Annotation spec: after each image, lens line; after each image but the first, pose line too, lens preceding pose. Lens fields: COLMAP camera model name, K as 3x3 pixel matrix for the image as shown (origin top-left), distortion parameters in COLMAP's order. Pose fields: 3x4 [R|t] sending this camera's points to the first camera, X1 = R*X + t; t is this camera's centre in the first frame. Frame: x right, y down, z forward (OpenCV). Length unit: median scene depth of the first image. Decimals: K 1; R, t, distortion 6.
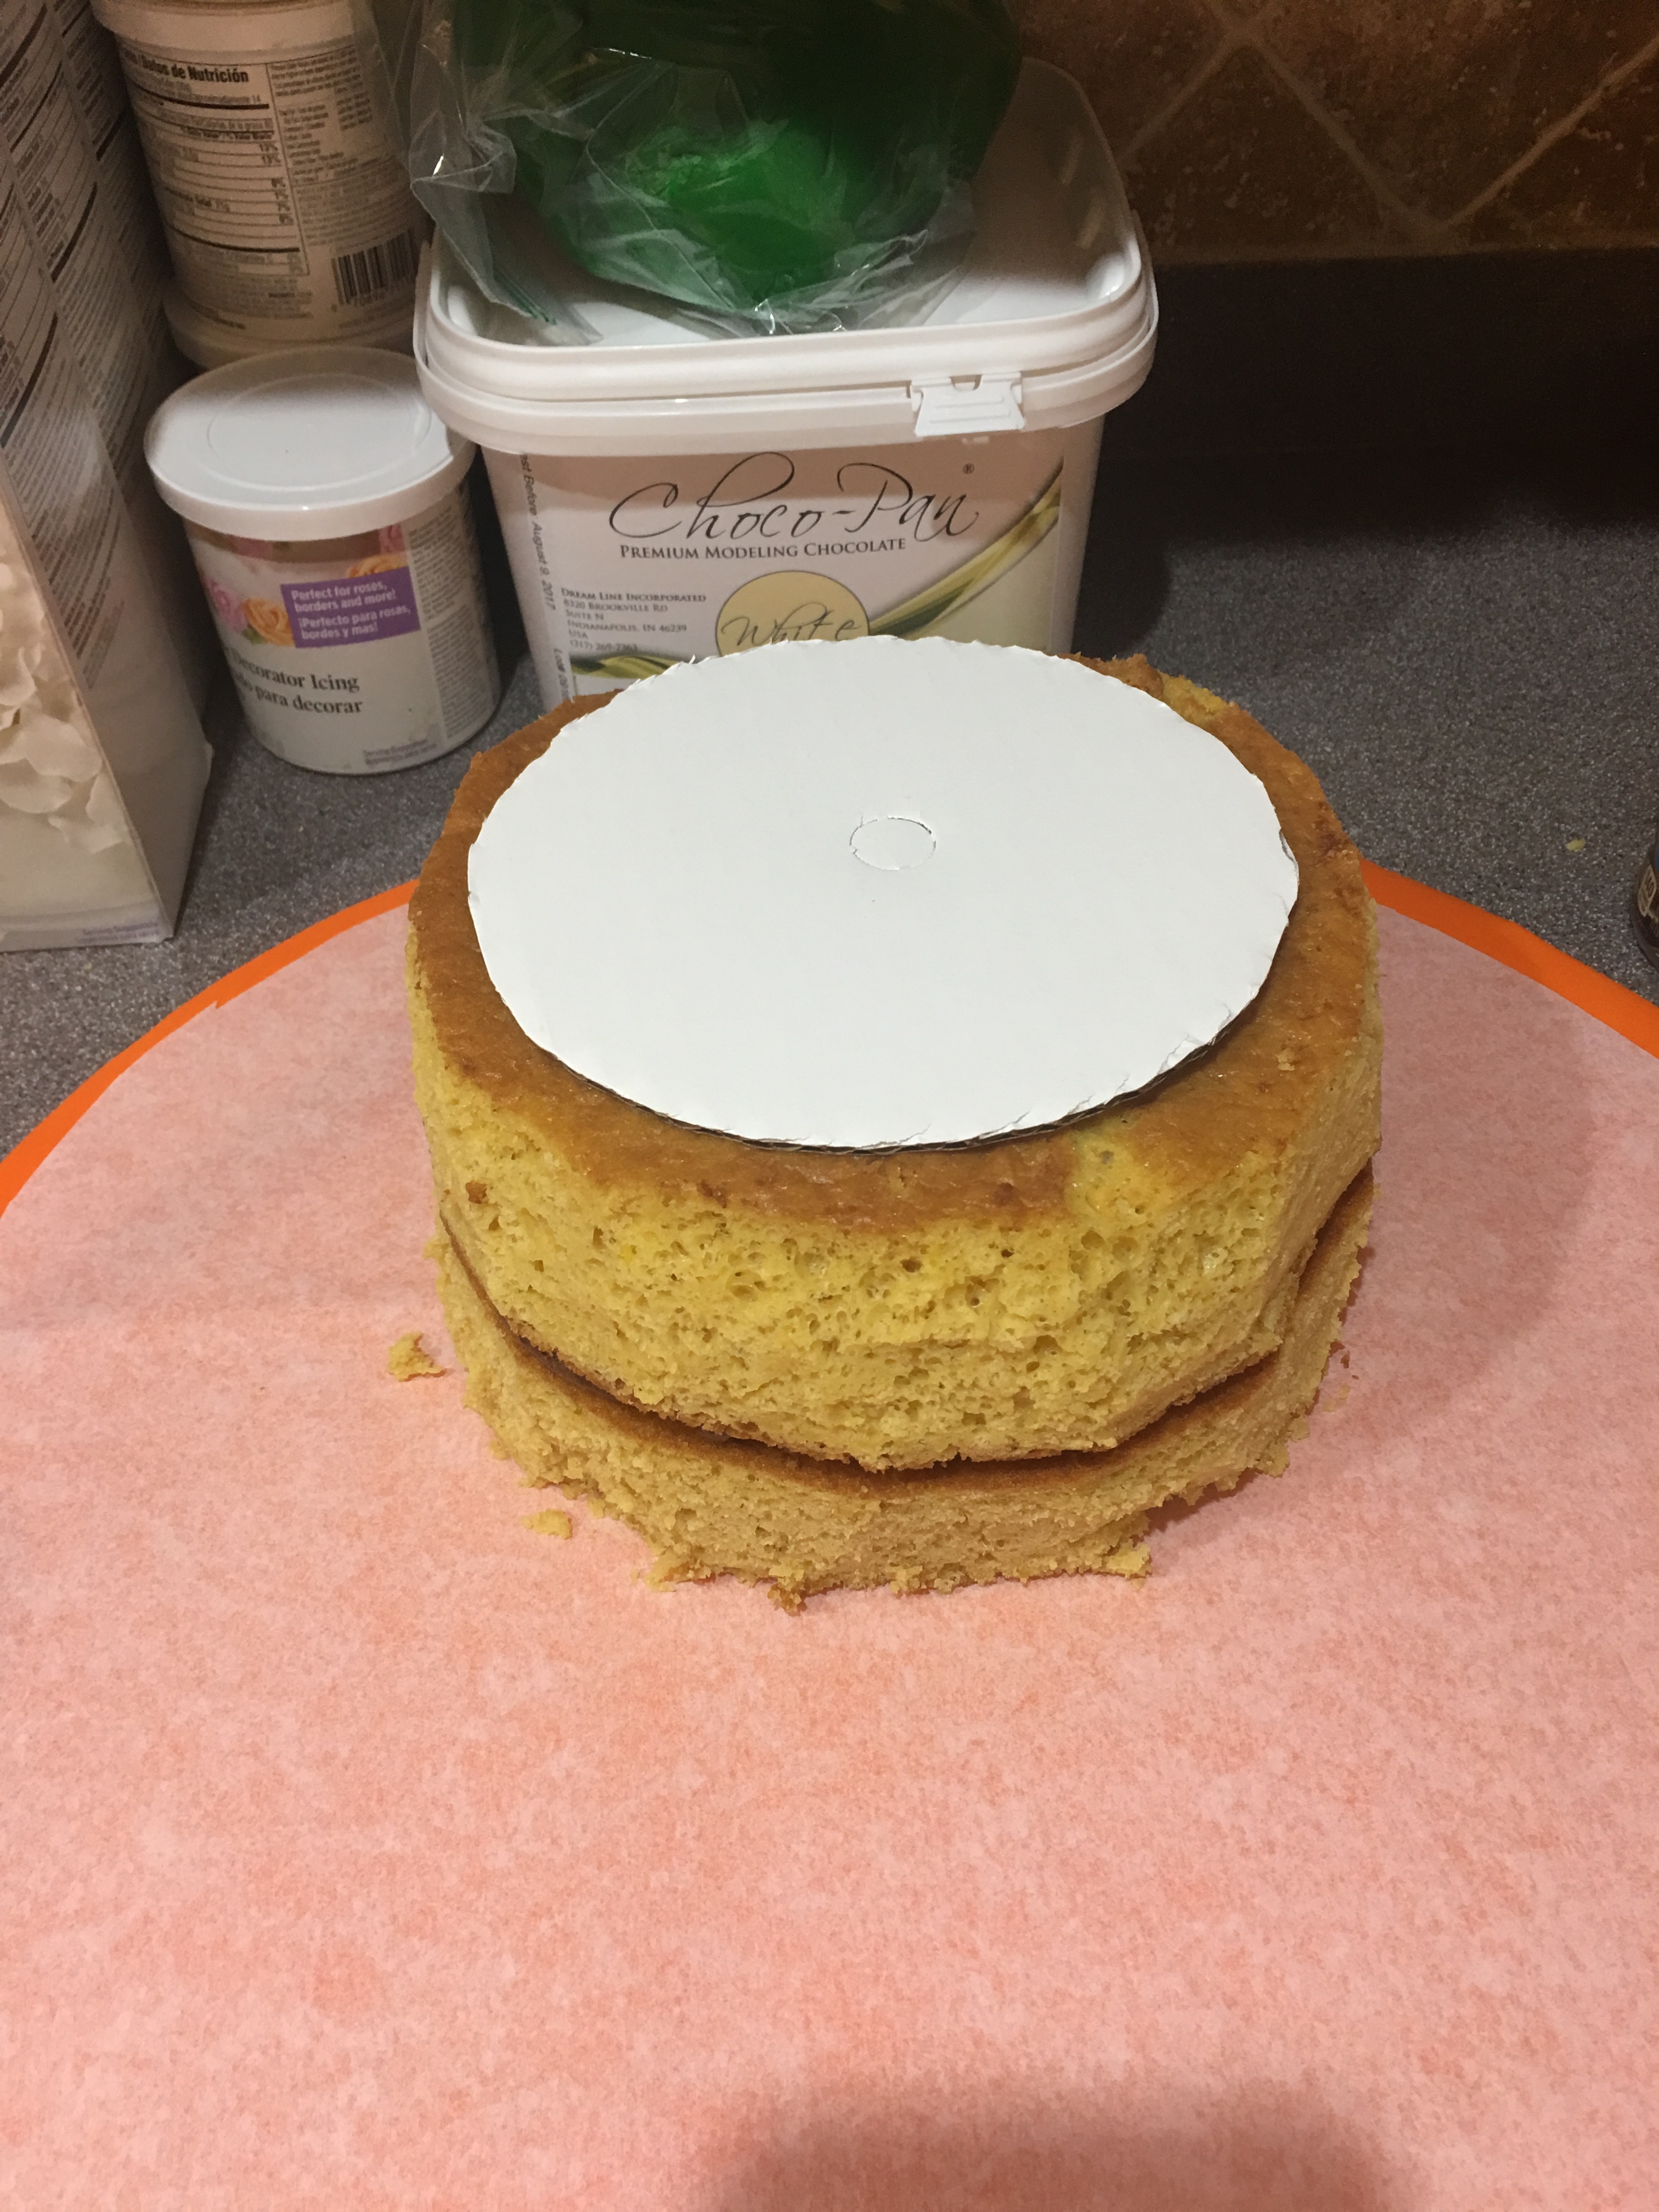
lens RADIAL K [[1889.5, 0, 841.8], [0, 1889.5, 1090.1], [0, 0, 1]] dist [0.084406, -0.130989]
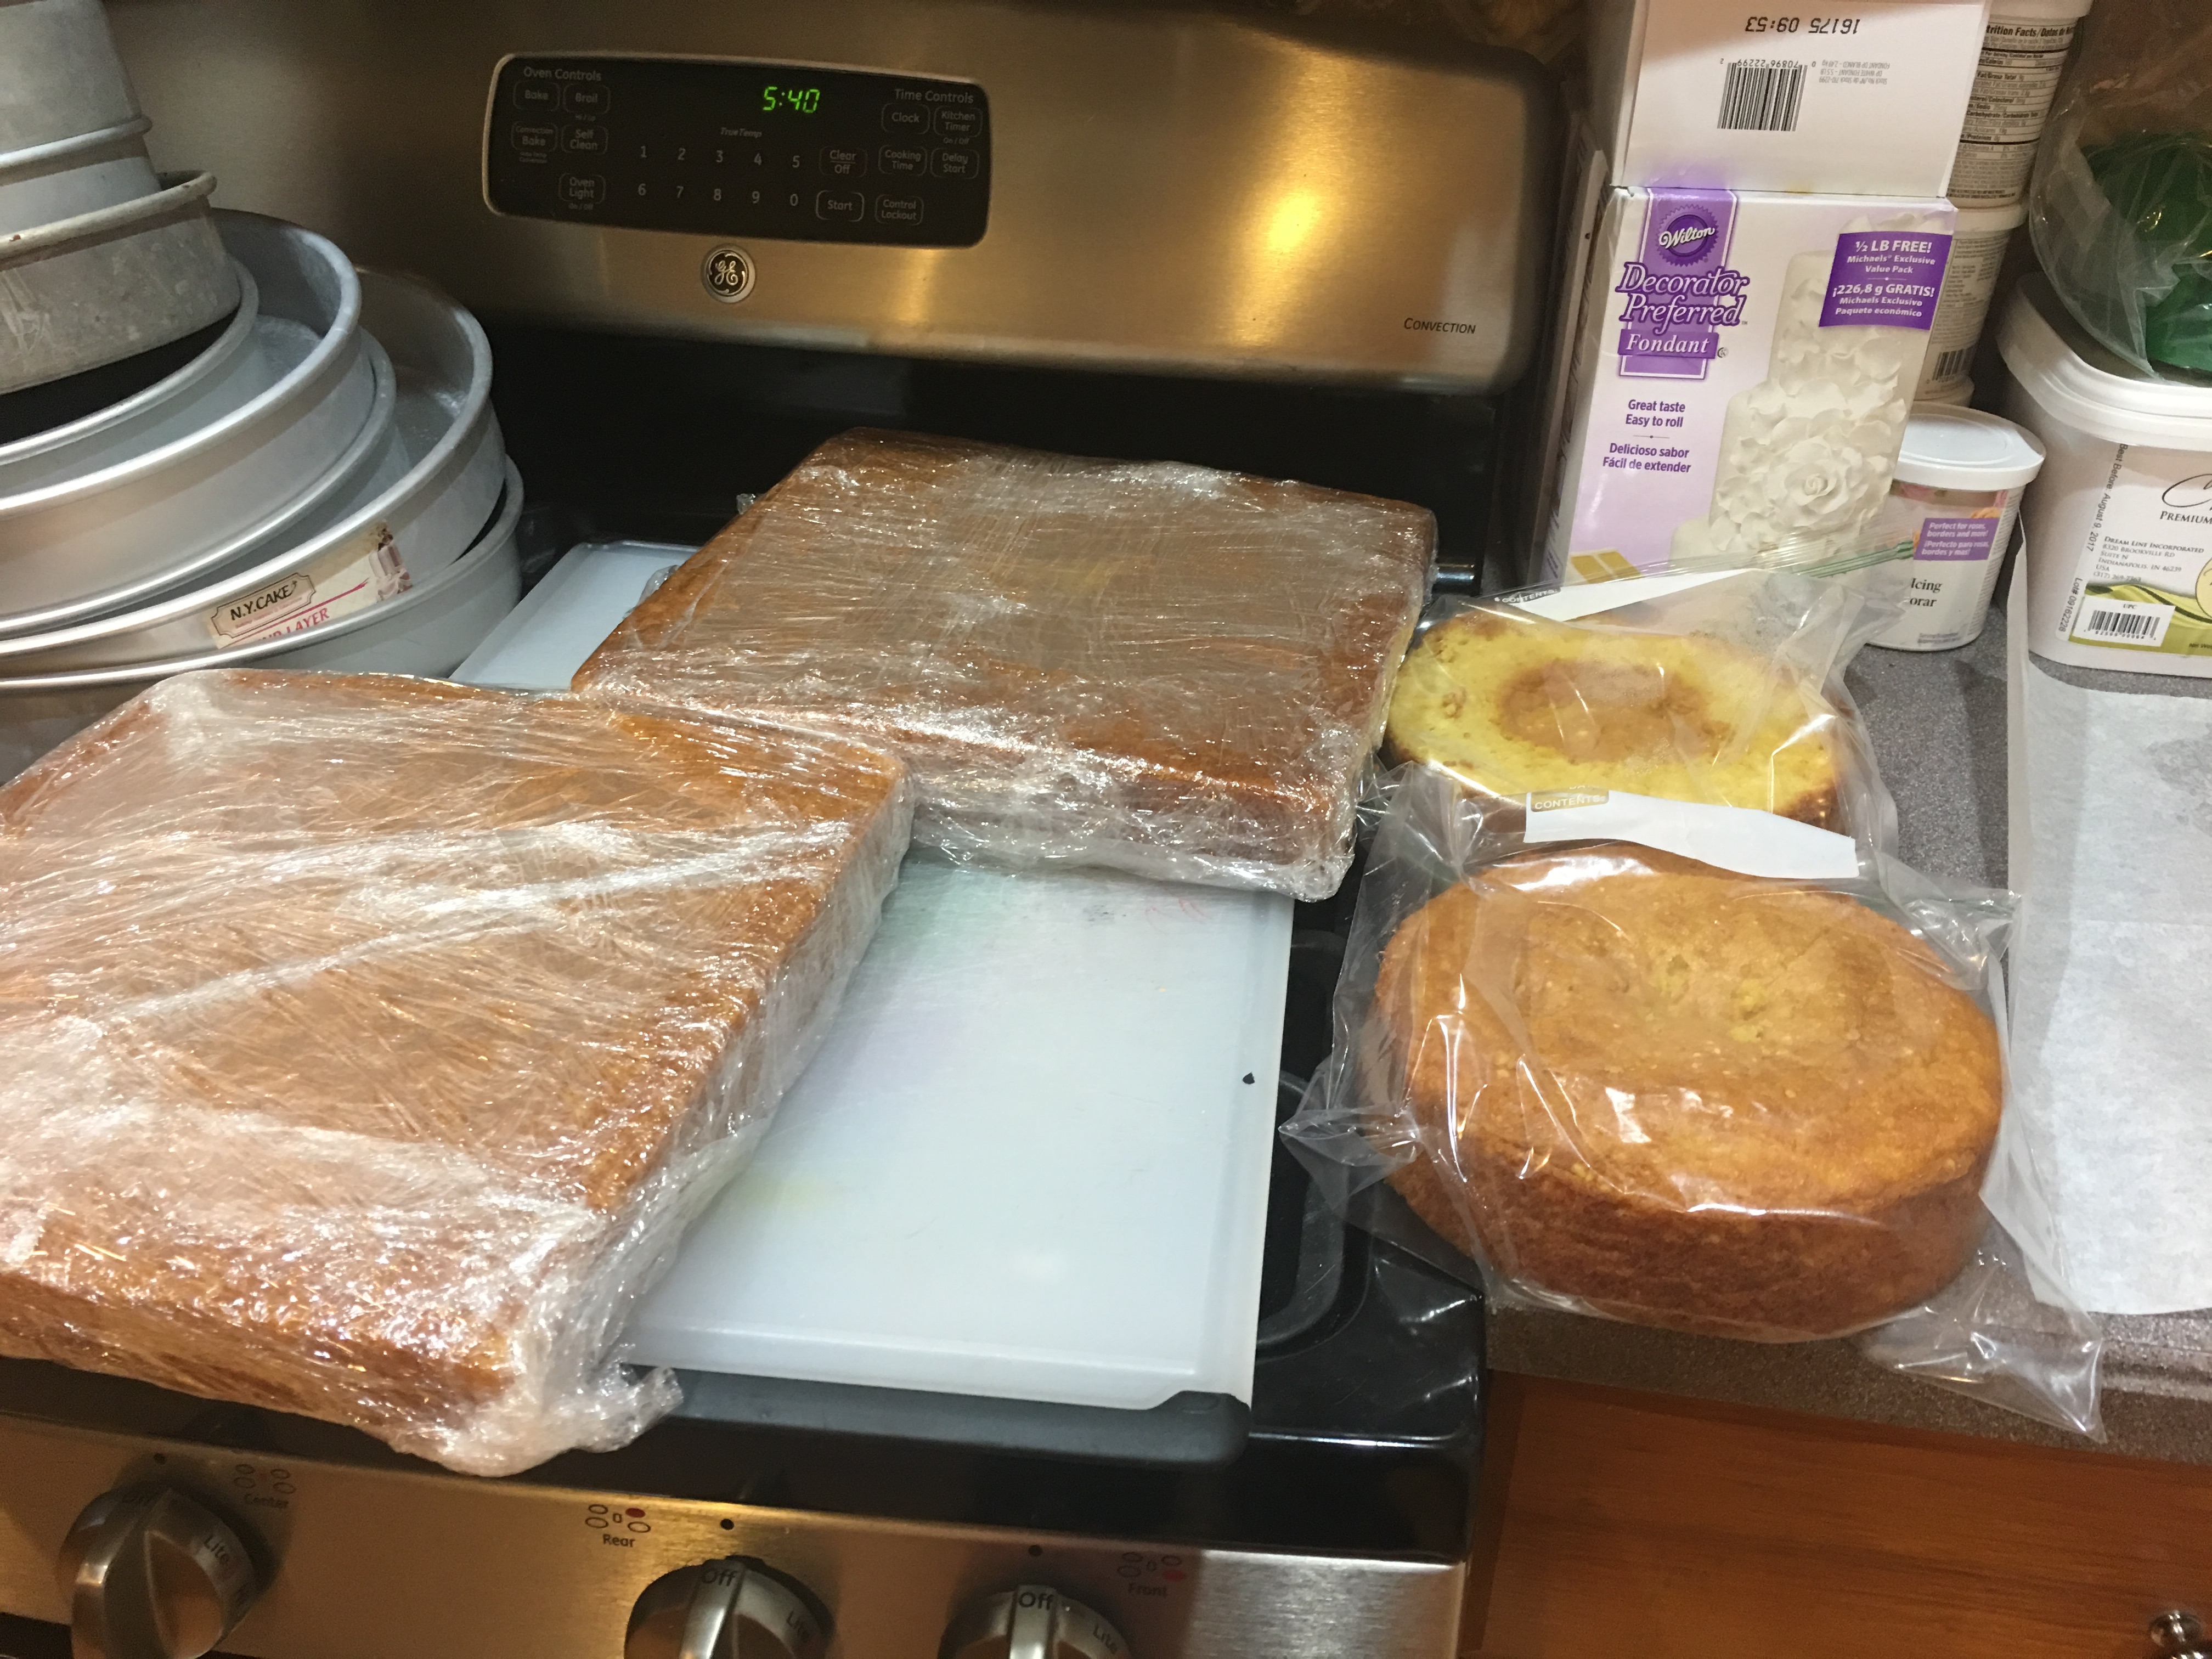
lens RADIAL K [[1889.5, 0, 1110.0], [0, 1889.5, 847.1], [0, 0, 1]] dist [0.084406, -0.130989]
pose [[0.981595, 0.127430, -0.142240, -0.711568], [-0.159713, 0.956122, -0.245605, 0.521431], [0.104701, 0.263802, 0.958878, -0.578799]]
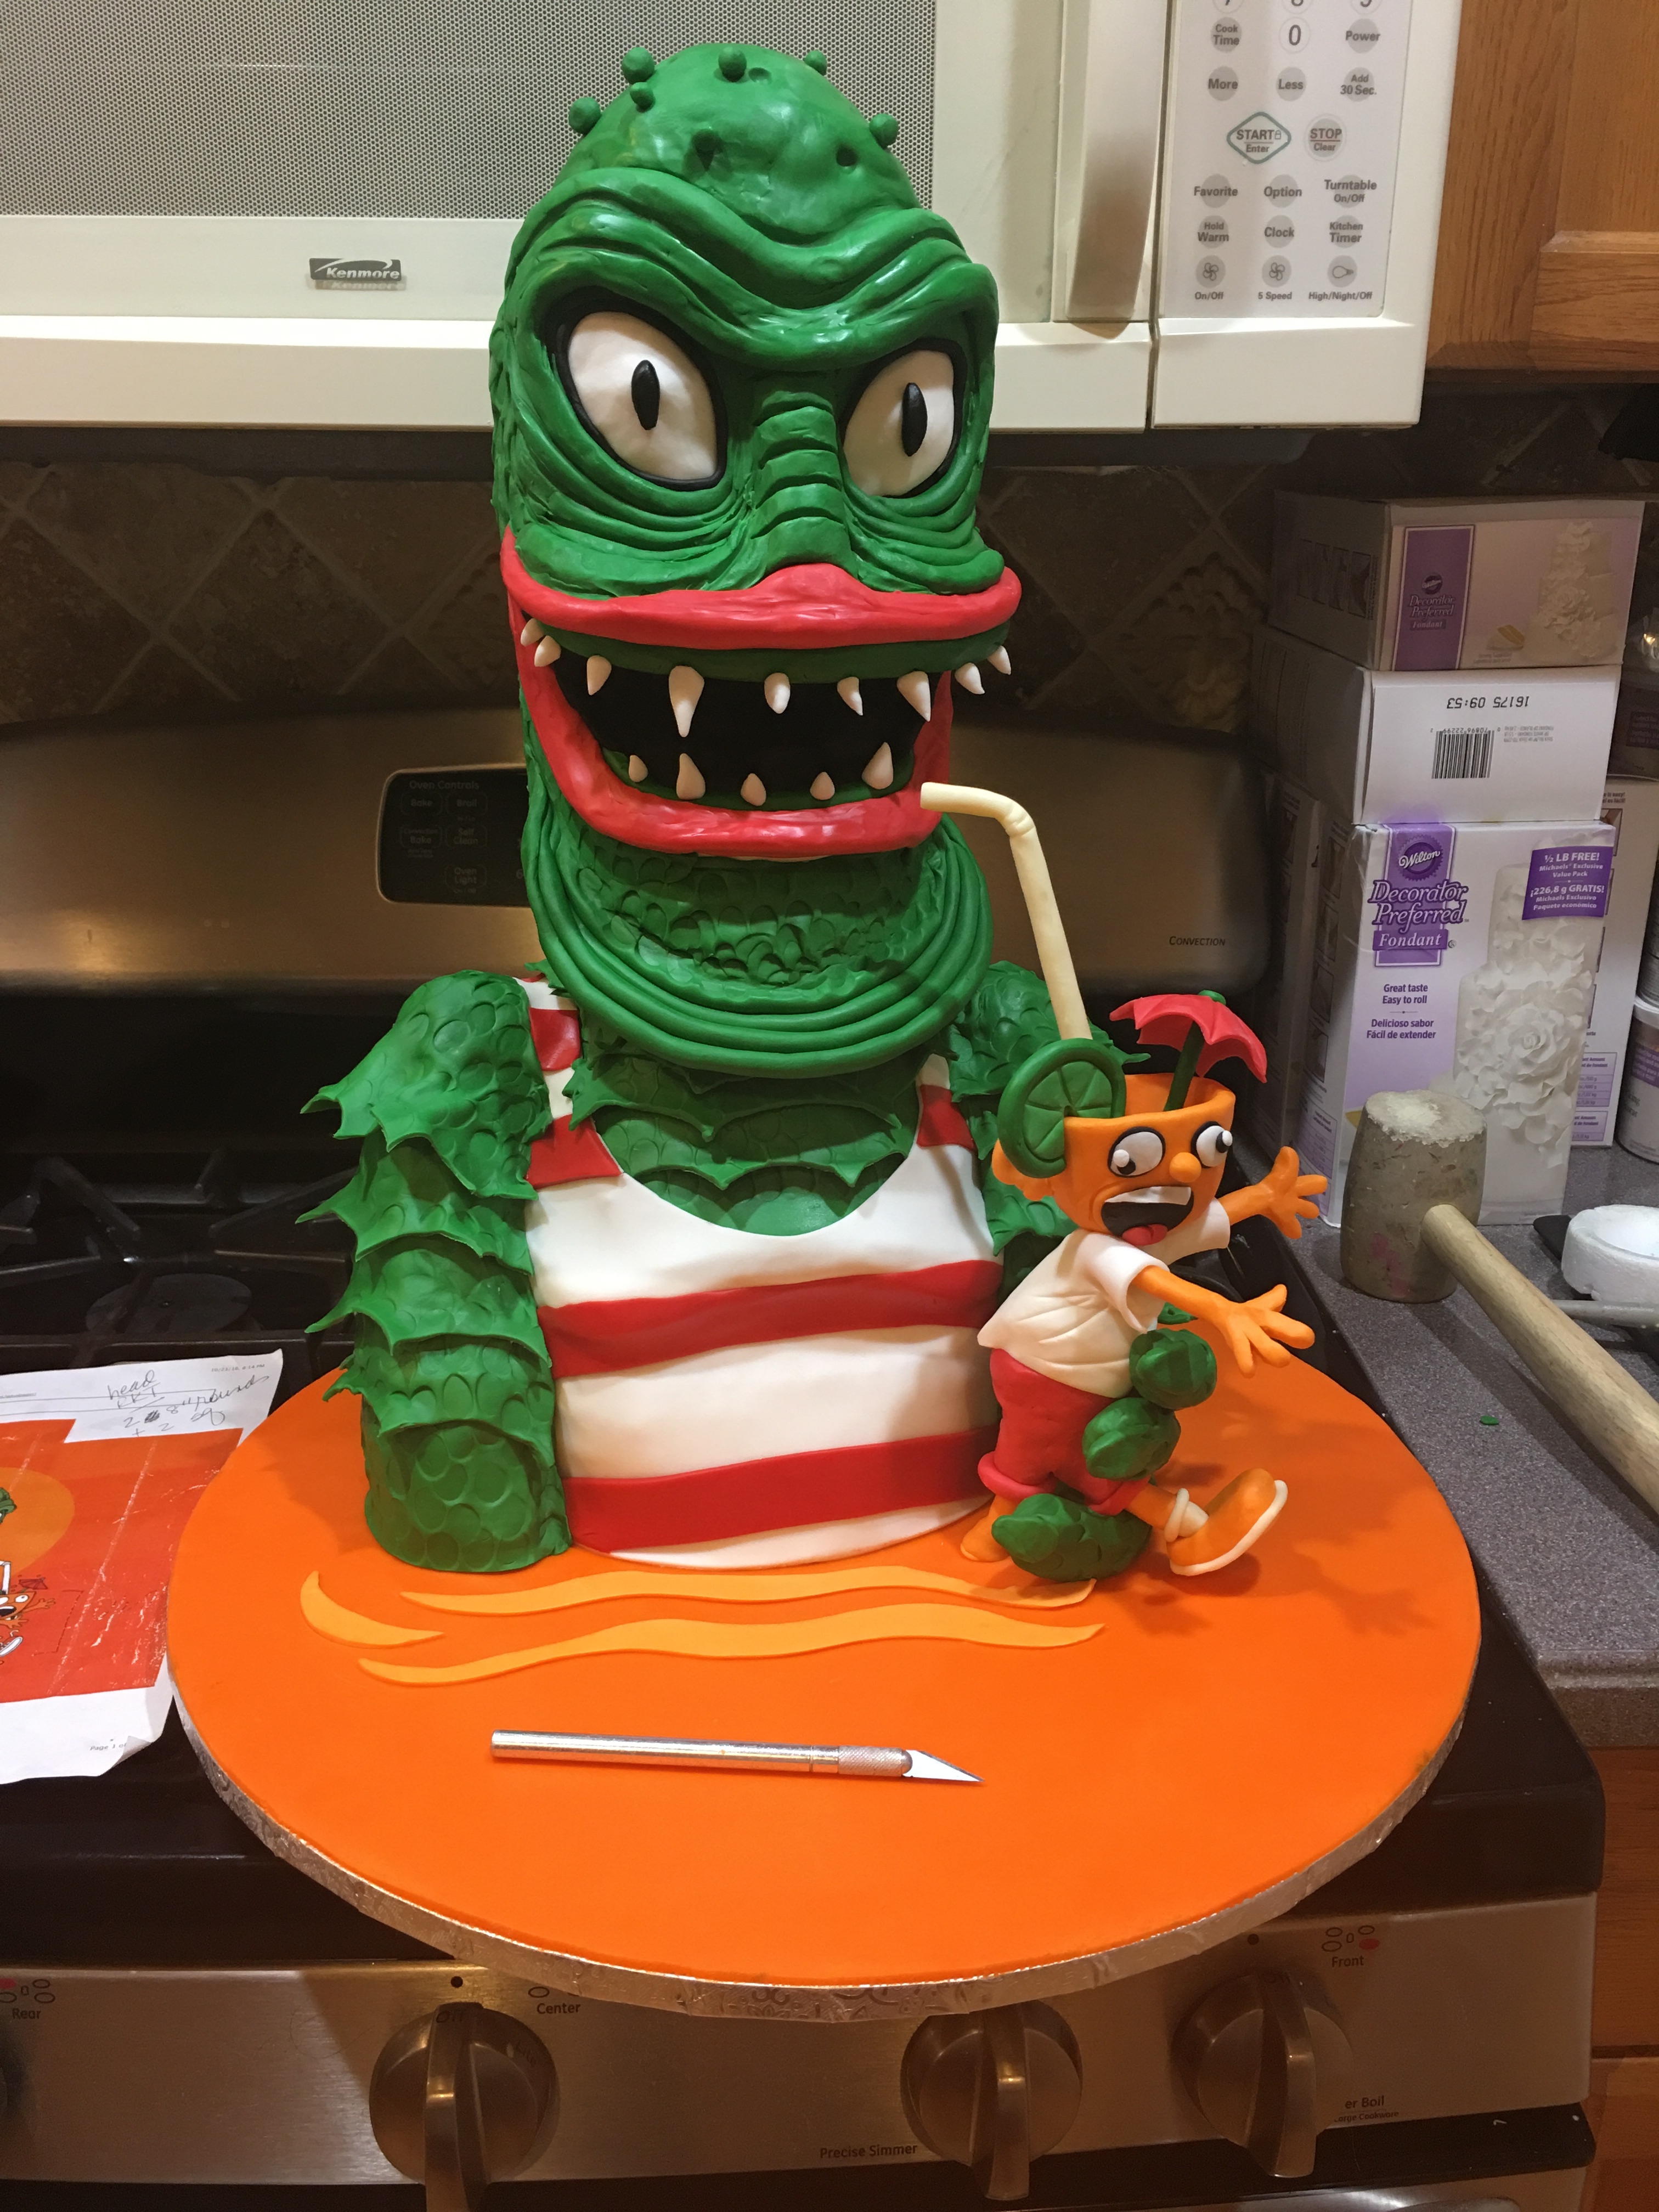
lens RADIAL K [[1889.5, 0, 841.8], [0, 1889.5, 1090.1], [0, 0, 1]] dist [0.084406, -0.130989]
pose [[0.999786, 0.019855, 0.005881, -1.109573], [-0.014903, 0.887085, -0.461365, 0.715919], [-0.014378, 0.461178, 0.887191, -0.798782]]
